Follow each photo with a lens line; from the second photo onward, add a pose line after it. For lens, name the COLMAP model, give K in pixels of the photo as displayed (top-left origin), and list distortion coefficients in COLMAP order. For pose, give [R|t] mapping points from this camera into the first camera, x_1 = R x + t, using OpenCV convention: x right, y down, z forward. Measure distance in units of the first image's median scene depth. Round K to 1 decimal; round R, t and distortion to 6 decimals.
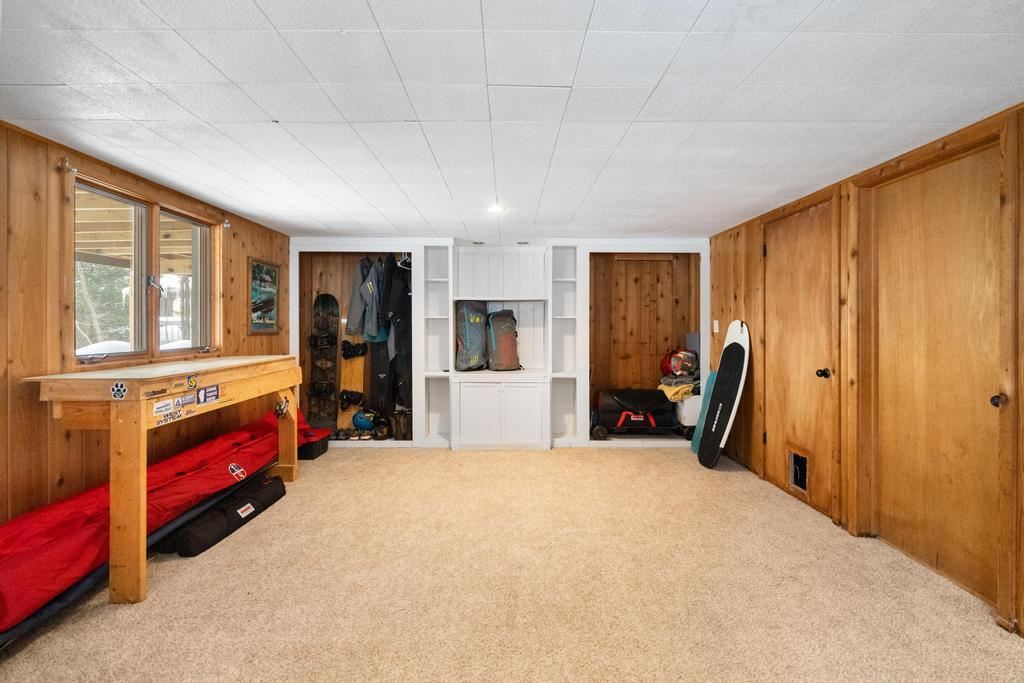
lens RADIAL K [[466.0, 0, 511.3], [0, 466.0, 323.2], [0, 0, 1]] dist [-0.000957, 0.000093]
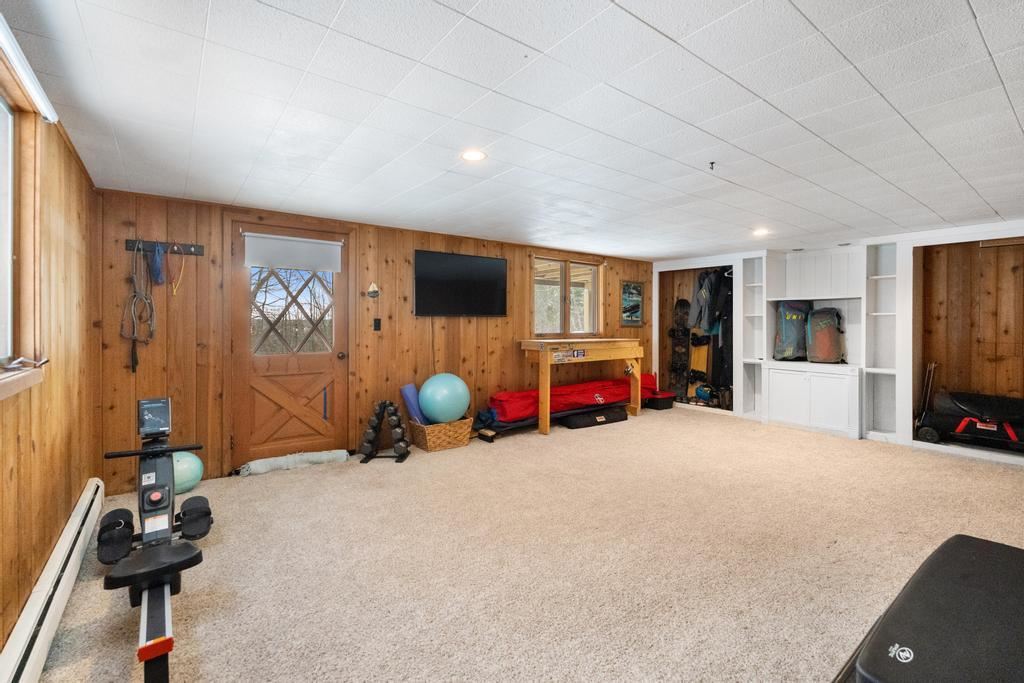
lens RADIAL K [[455.1, 0, 511.9], [0, 455.1, 332.3], [0, 0, 1]] dist [-0.001150, -0.000343]
pose [[0.599500, 0.019987, -0.800125, 0.425013], [-0.003426, 0.999743, 0.022406, 0.007956], [0.800367, -0.010691, 0.599415, -0.241396]]
